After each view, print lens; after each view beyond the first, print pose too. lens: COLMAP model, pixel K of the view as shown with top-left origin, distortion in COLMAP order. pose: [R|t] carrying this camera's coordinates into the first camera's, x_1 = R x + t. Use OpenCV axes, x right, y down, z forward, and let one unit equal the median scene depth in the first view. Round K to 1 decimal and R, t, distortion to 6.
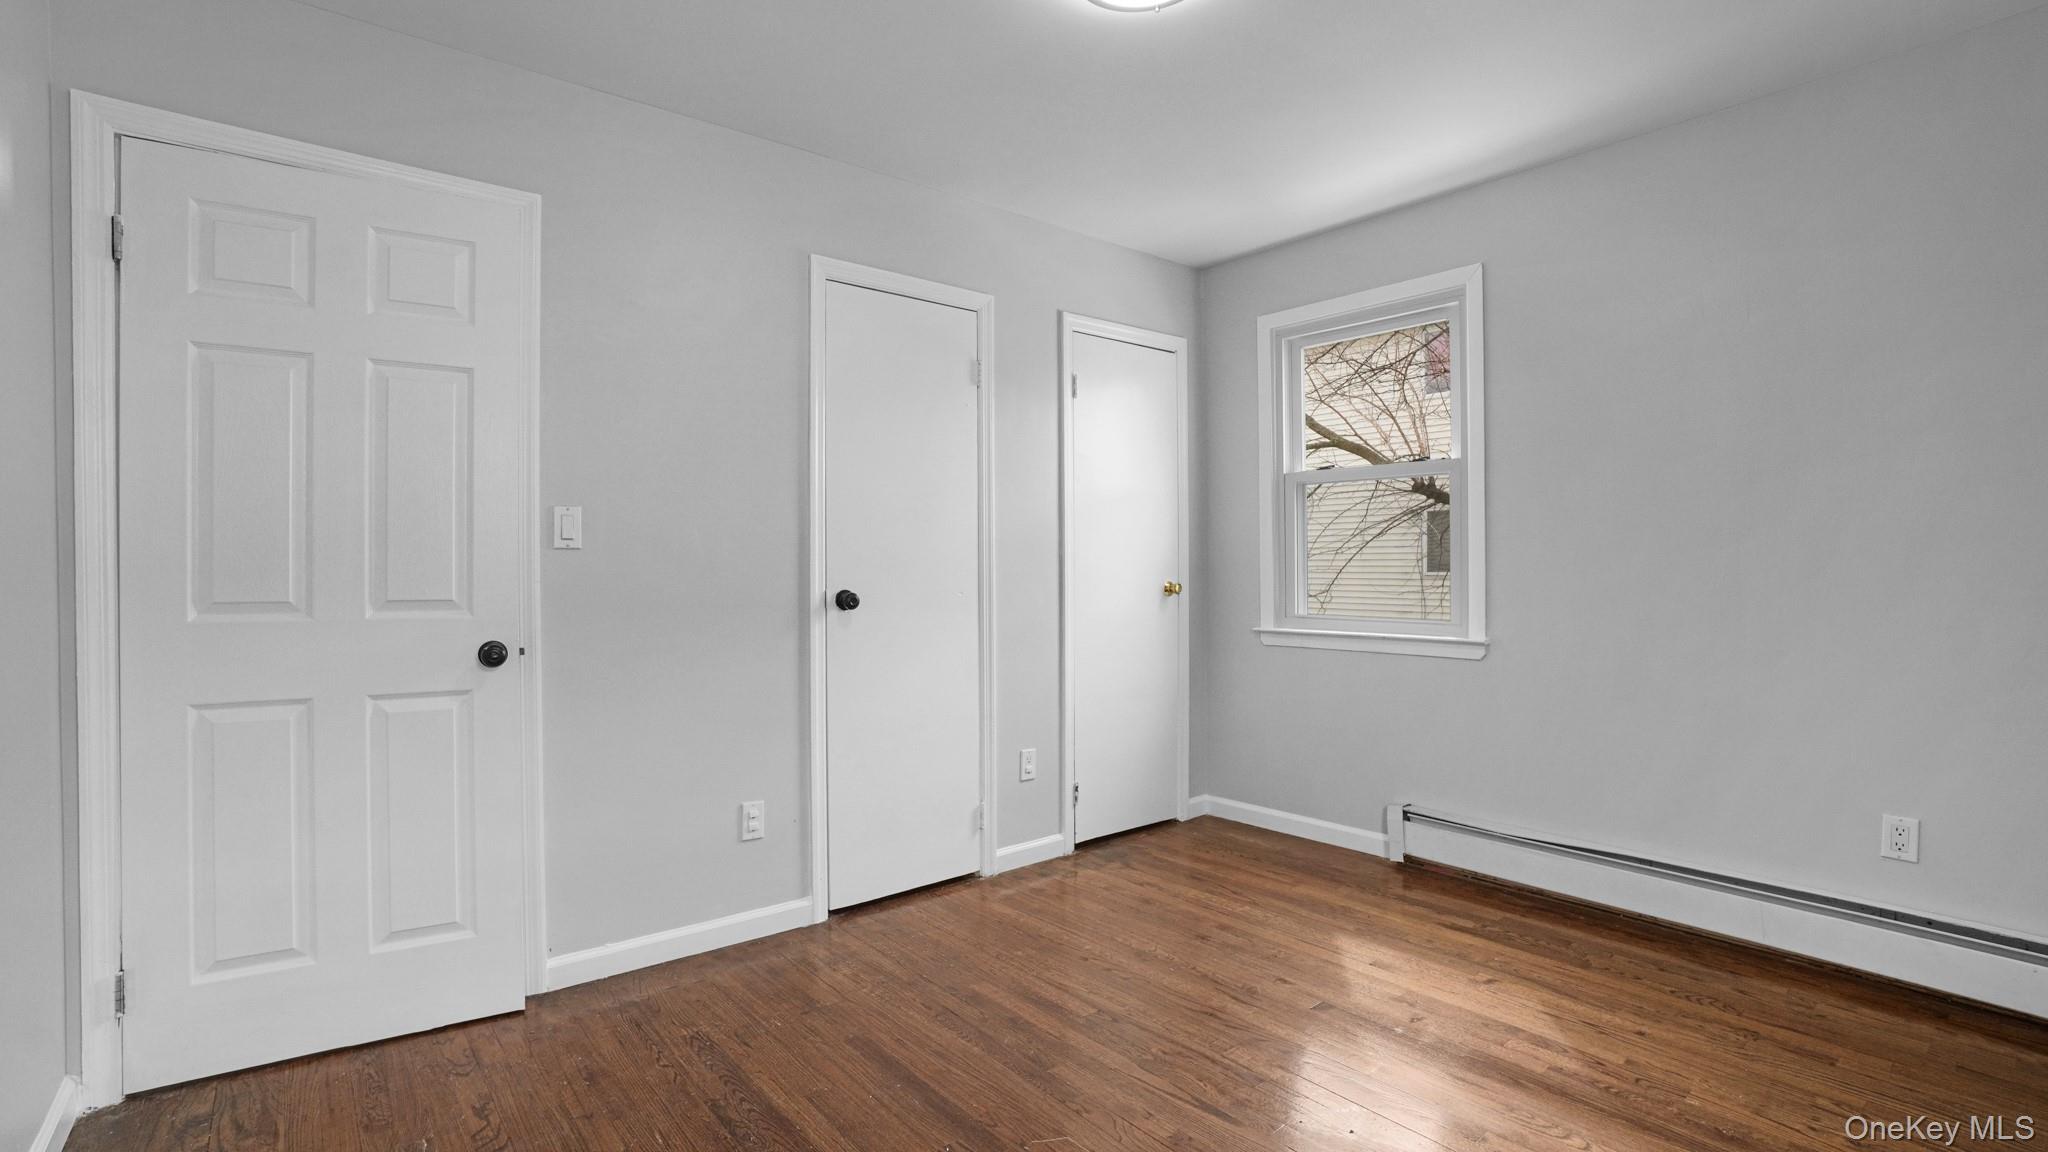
lens RADIAL K [[910.4, 0, 1016.0], [0, 910.4, 569.1], [0, 0, 1]] dist [-0.058687, 0.020182]
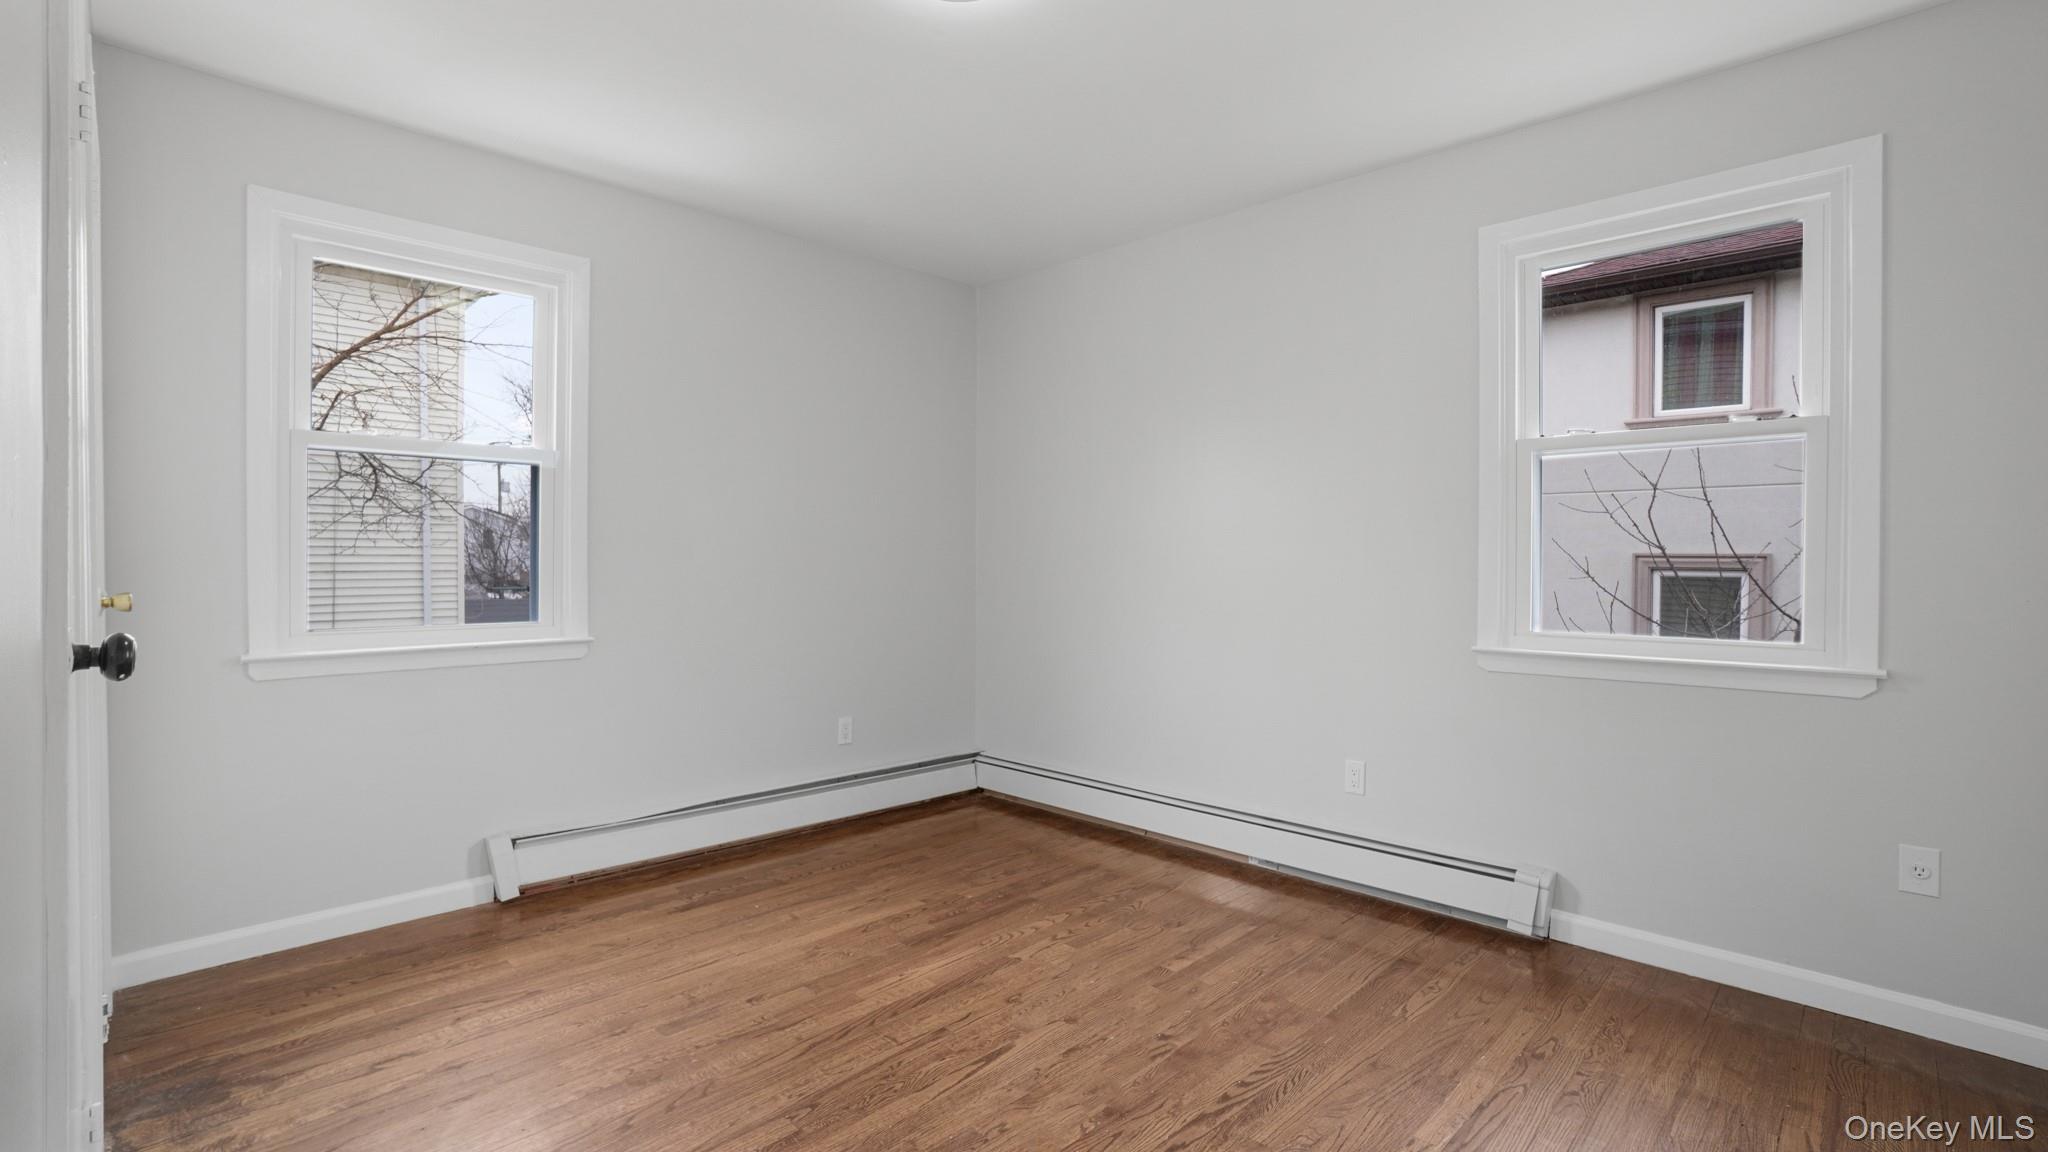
lens RADIAL K [[910.4, 0, 1016.0], [0, 910.4, 569.1], [0, 0, 1]] dist [-0.058687, 0.020182]
pose [[-0.104130, -0.006508, 0.994542, -0.597360], [-0.004749, 0.999970, 0.006047, -0.006963], [-0.994552, -0.004093, -0.104158, 0.721969]]
